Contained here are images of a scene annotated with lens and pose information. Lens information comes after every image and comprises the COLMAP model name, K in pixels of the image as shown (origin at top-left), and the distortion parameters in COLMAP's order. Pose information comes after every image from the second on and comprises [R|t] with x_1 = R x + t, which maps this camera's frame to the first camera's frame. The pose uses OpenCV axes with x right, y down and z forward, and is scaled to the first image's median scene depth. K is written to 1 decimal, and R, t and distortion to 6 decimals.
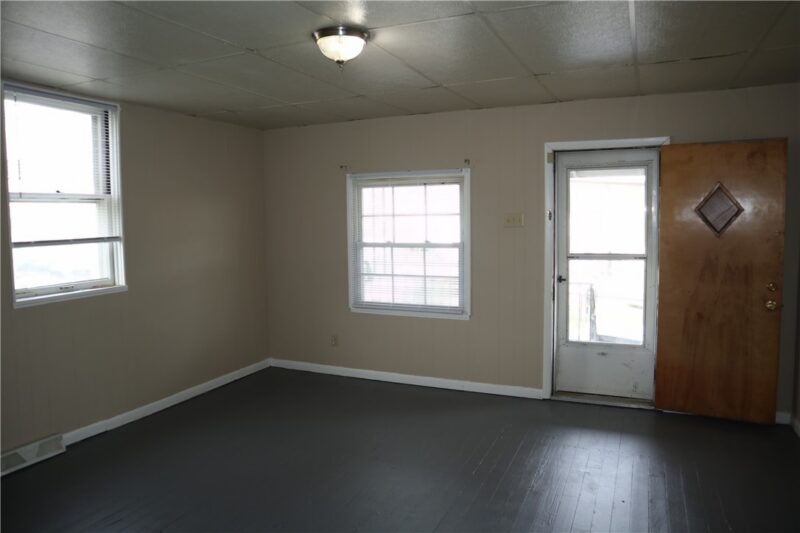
lens RADIAL K [[549.8, 0, 395.2], [0, 549.8, 262.9], [0, 0, 1]] dist [-0.134835, 0.088506]
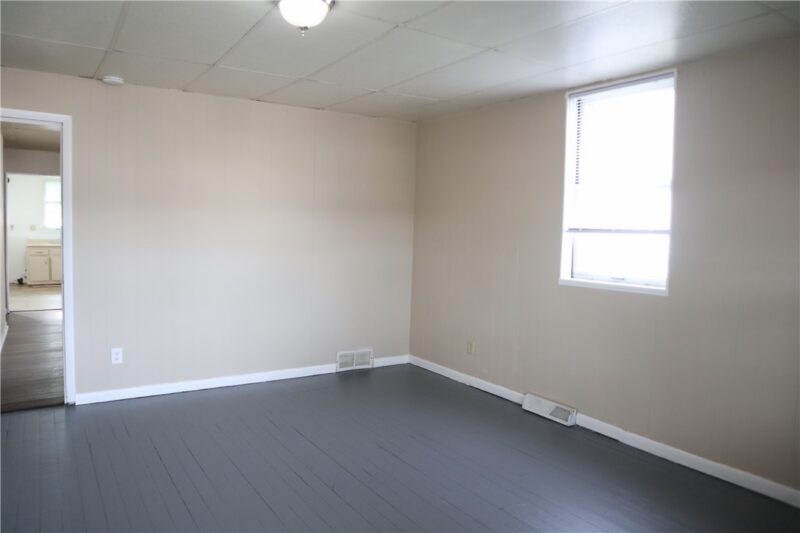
lens RADIAL K [[549.8, 0, 395.2], [0, 549.8, 262.9], [0, 0, 1]] dist [-0.134835, 0.088506]
pose [[-0.528456, 0.055636, -0.847136, 0.408819], [-0.085518, 0.989286, 0.118320, -0.060064], [0.844643, 0.134972, -0.518036, 1.079518]]
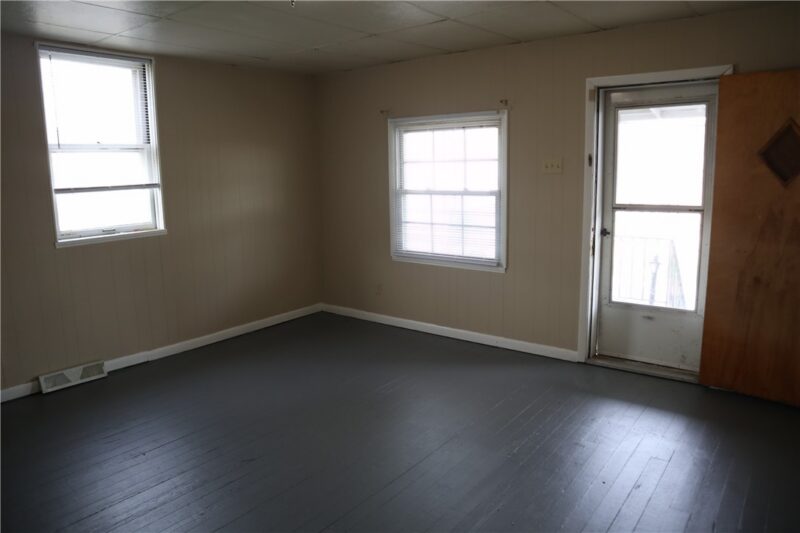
lens RADIAL K [[549.8, 0, 395.2], [0, 549.8, 262.9], [0, 0, 1]] dist [-0.134835, 0.088506]
pose [[0.972198, 0.035512, -0.231450, 0.200661], [-0.014024, 0.995489, 0.093832, 0.001506], [0.233738, -0.087978, 0.968311, 0.055599]]
